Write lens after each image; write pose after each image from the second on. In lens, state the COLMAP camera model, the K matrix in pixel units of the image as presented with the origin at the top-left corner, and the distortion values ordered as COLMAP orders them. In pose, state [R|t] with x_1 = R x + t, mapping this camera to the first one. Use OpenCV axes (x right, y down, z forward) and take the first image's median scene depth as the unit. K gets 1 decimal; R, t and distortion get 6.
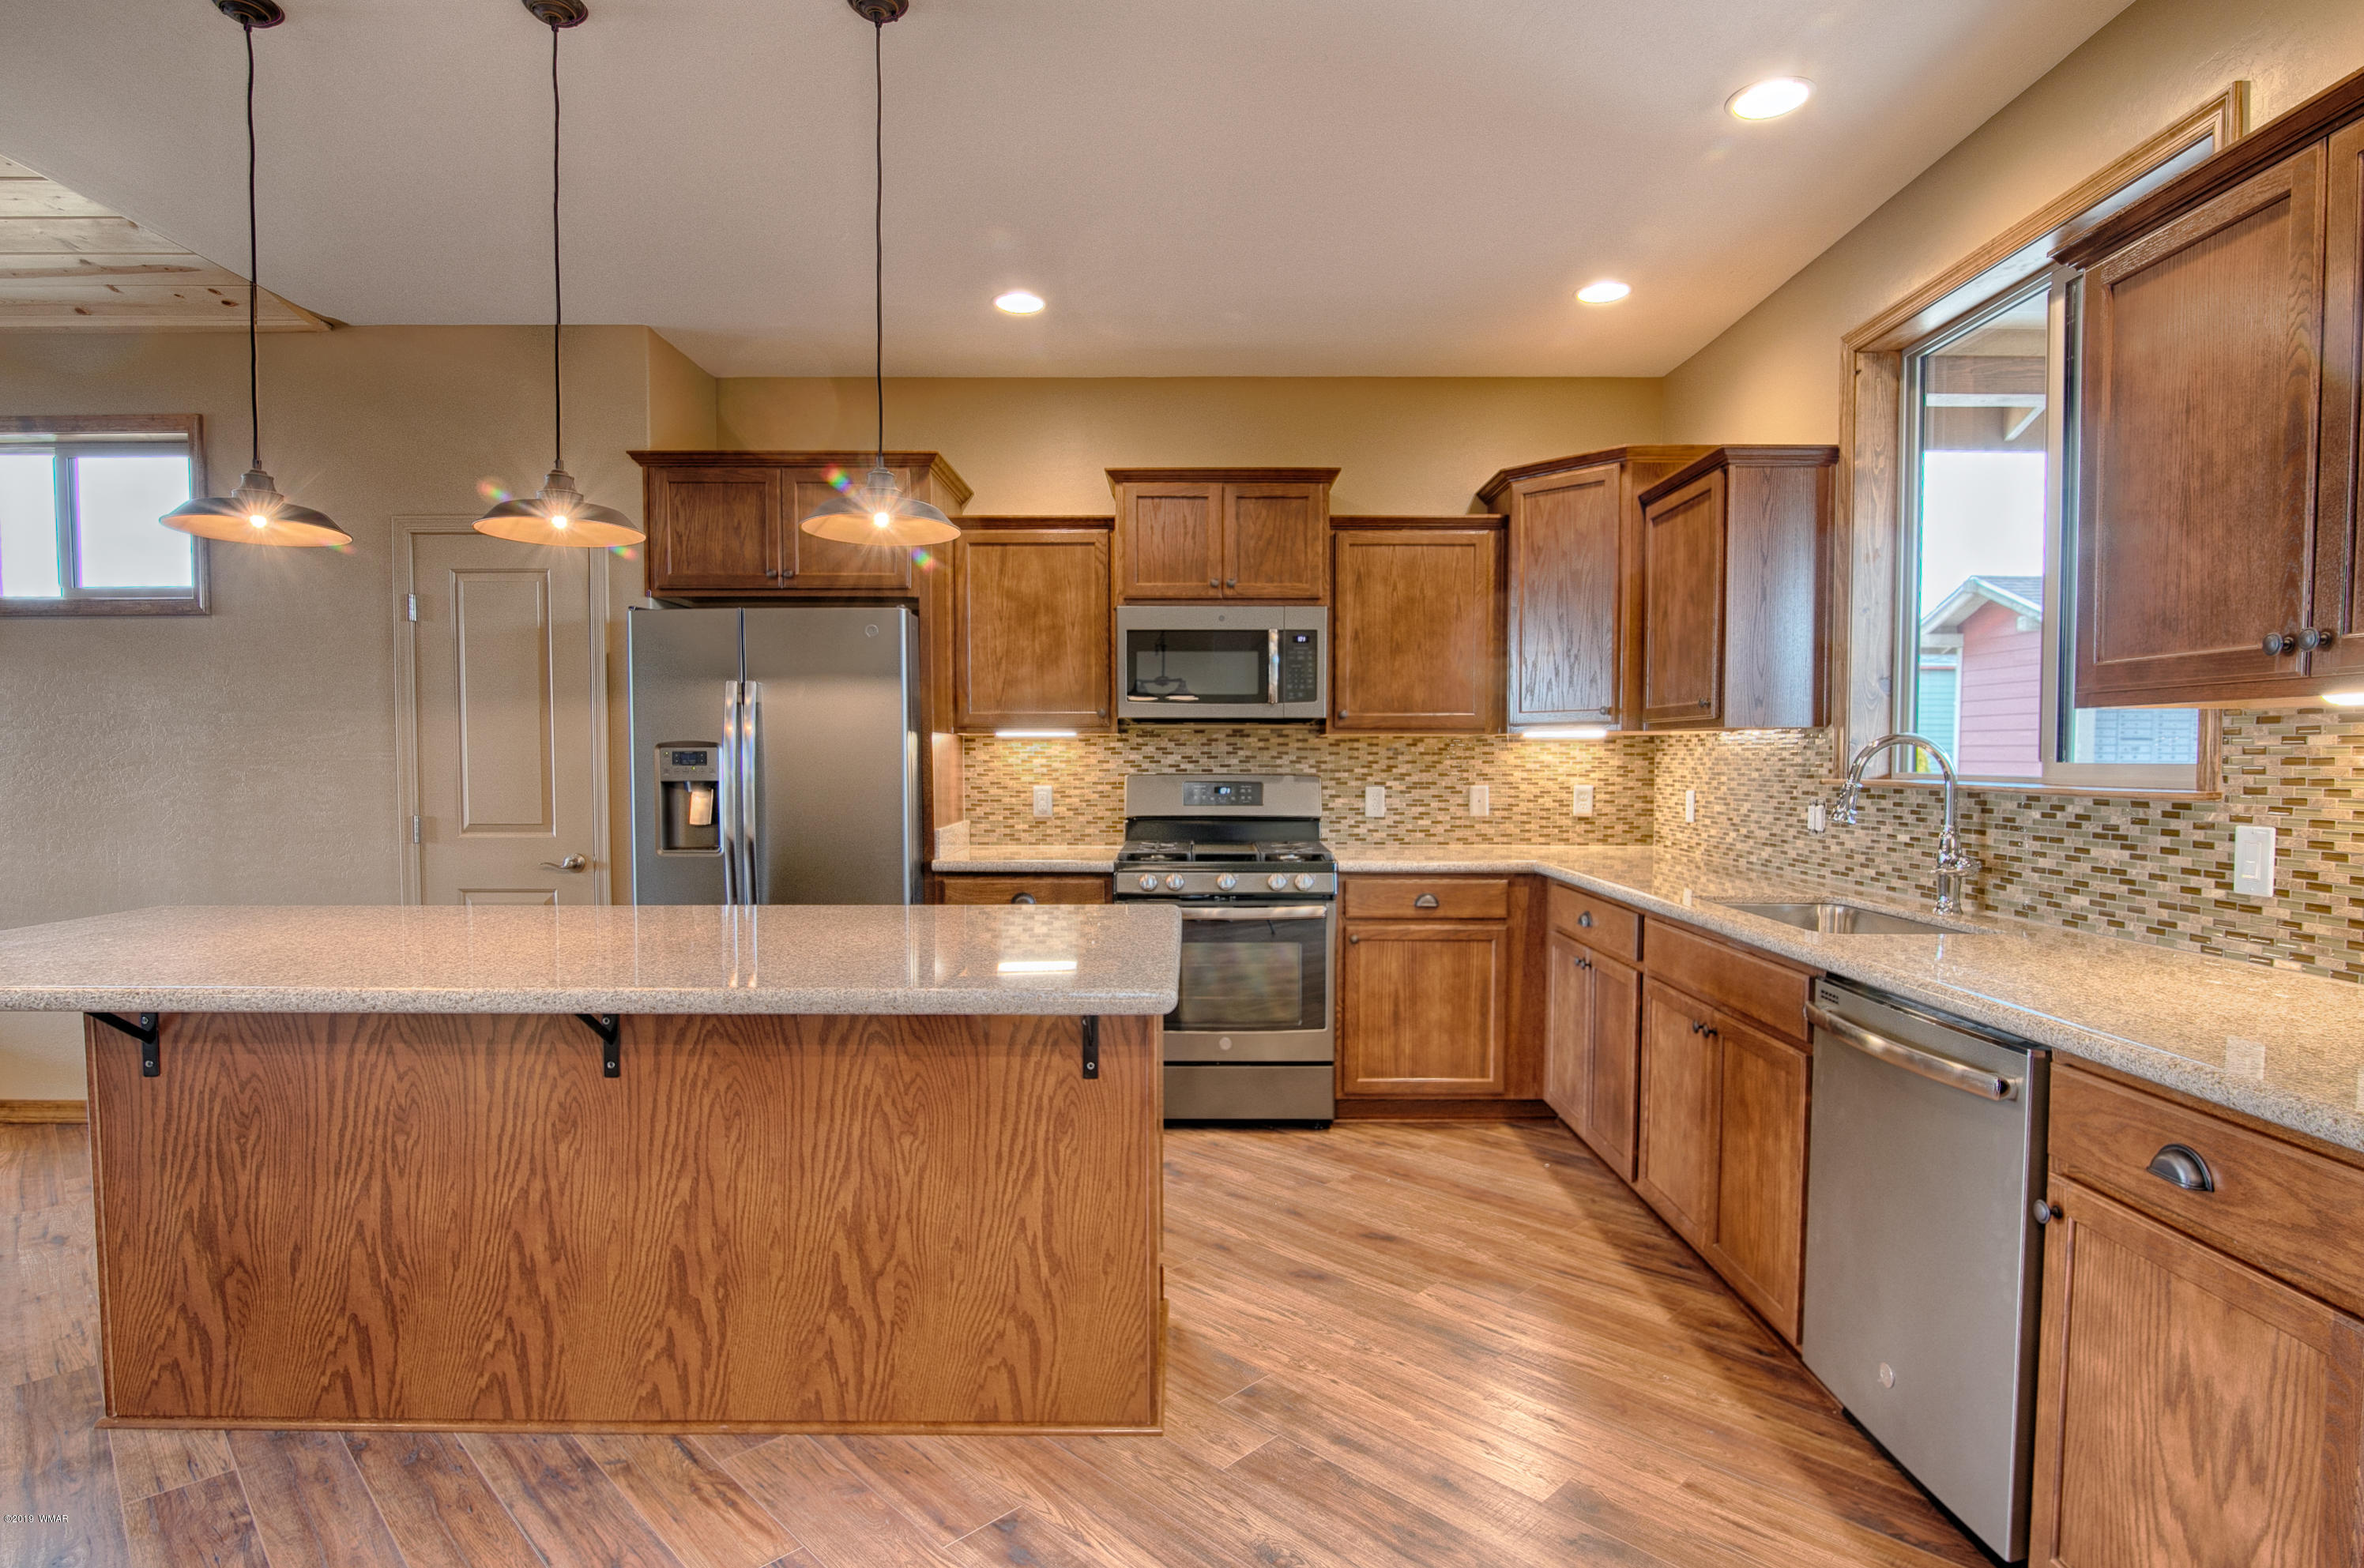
lens RADIAL K [[1185.5, 0, 1180.7], [0, 1185.5, 818.2], [0, 0, 1]] dist [-0.016779, 0.000056]
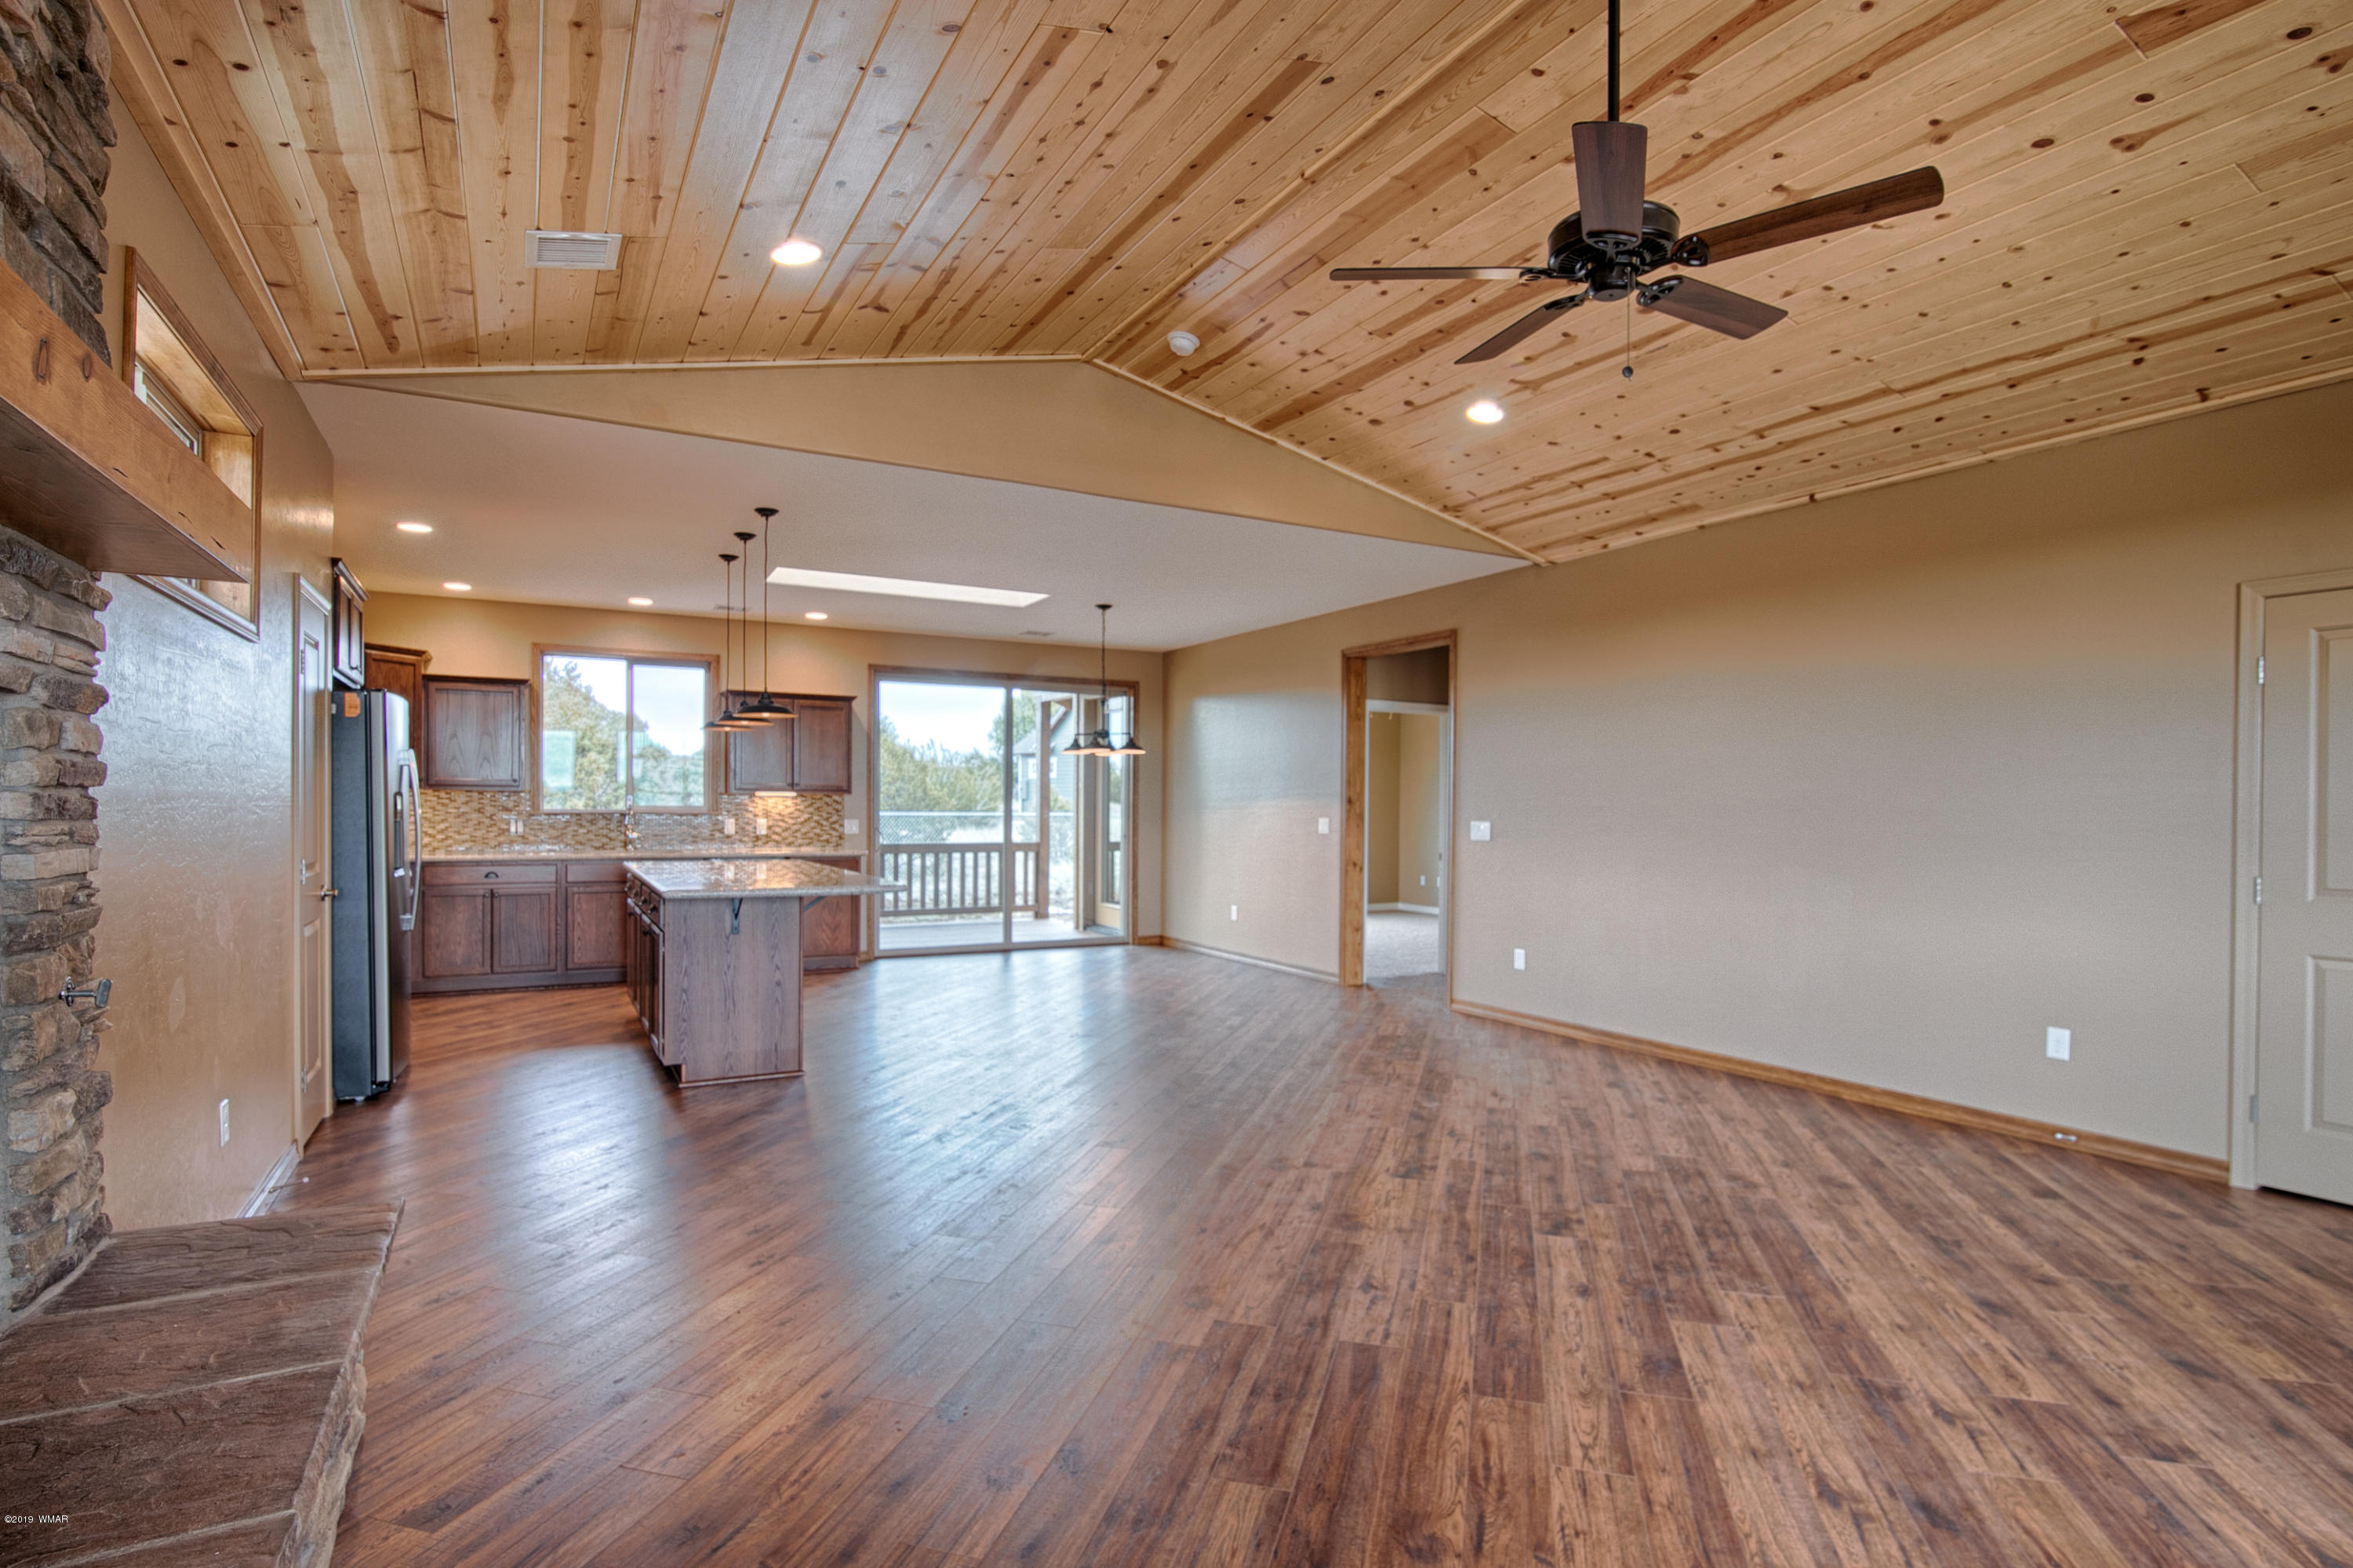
lens RADIAL K [[1180.1, 0, 1172.8], [0, 1180.1, 790.8], [0, 0, 1]] dist [-0.016779, 0.000056]
pose [[-0.490306, 0.007702, 0.871517, -3.493299], [0.038647, 0.999169, 0.012913, -0.084575], [-0.870693, 0.040013, -0.490196, 1.529082]]
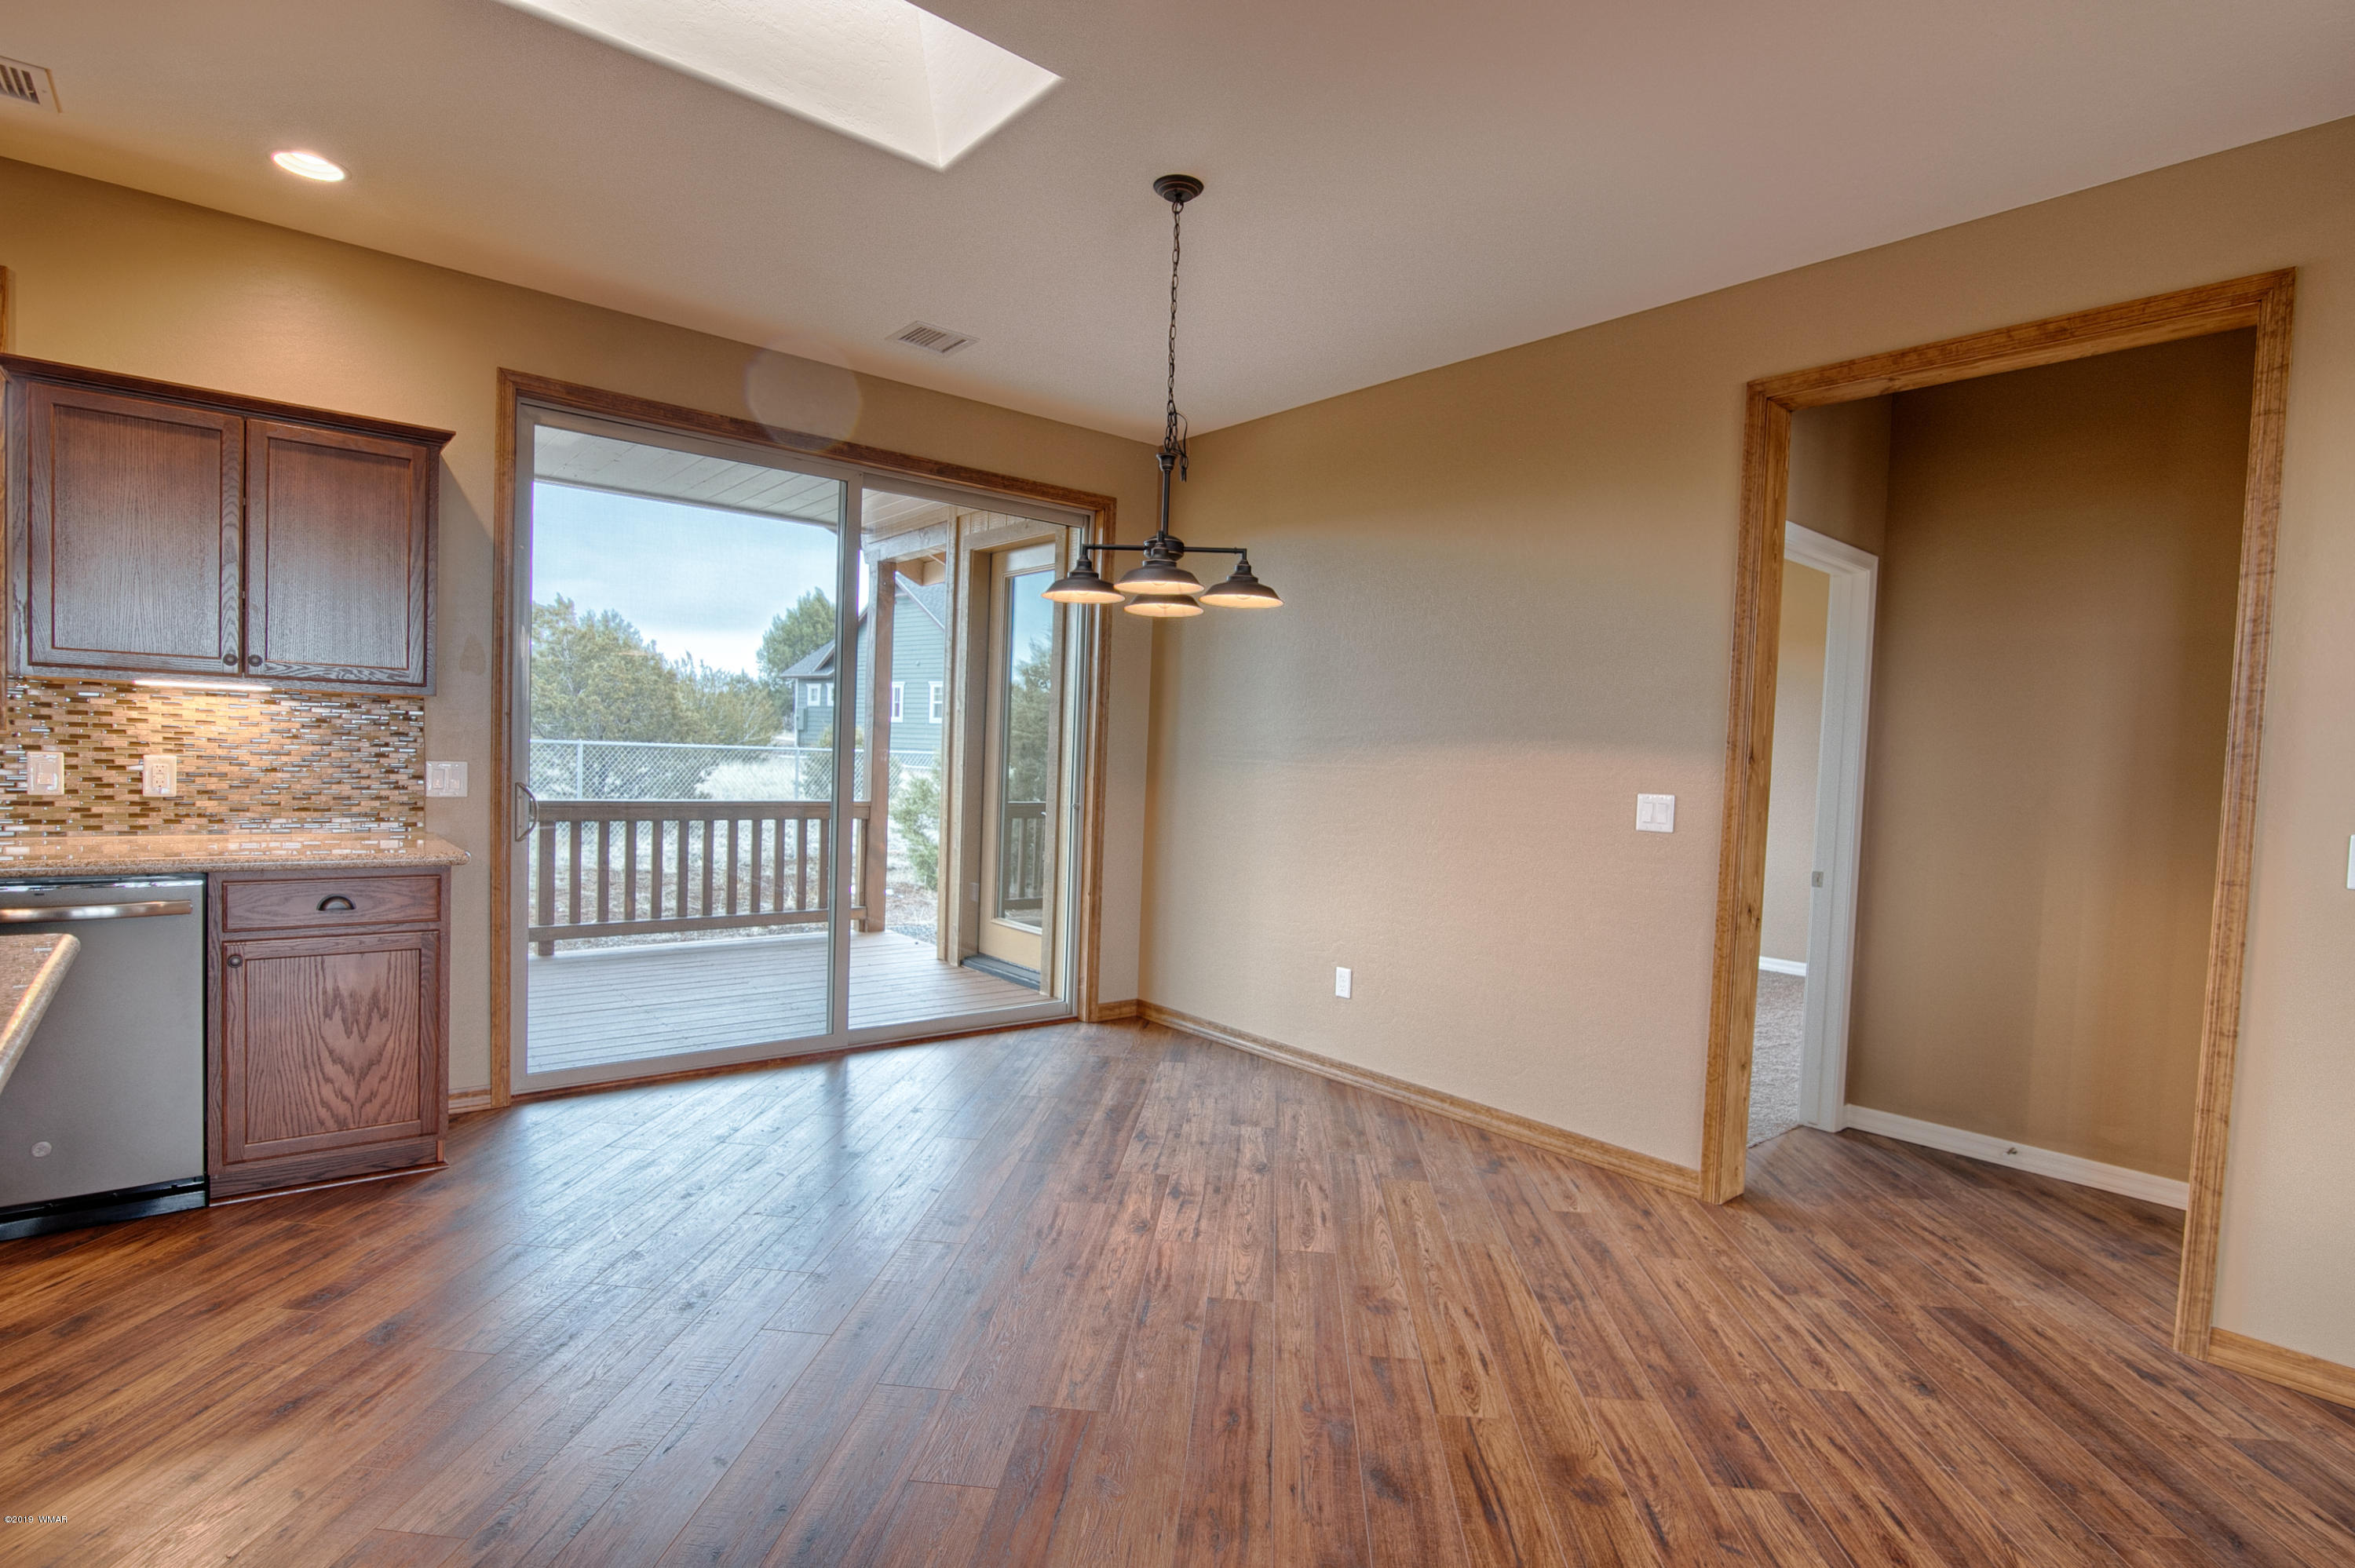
lens RADIAL K [[1180.9, 0, 1183.8], [0, 1180.9, 801.9], [0, 0, 1]] dist [-0.016779, 0.000056]
pose [[-0.649789, -0.057940, 0.757904, -1.151635], [0.000625, 0.997050, 0.076758, -0.040734], [-0.760115, 0.050351, -0.647835, 0.740532]]
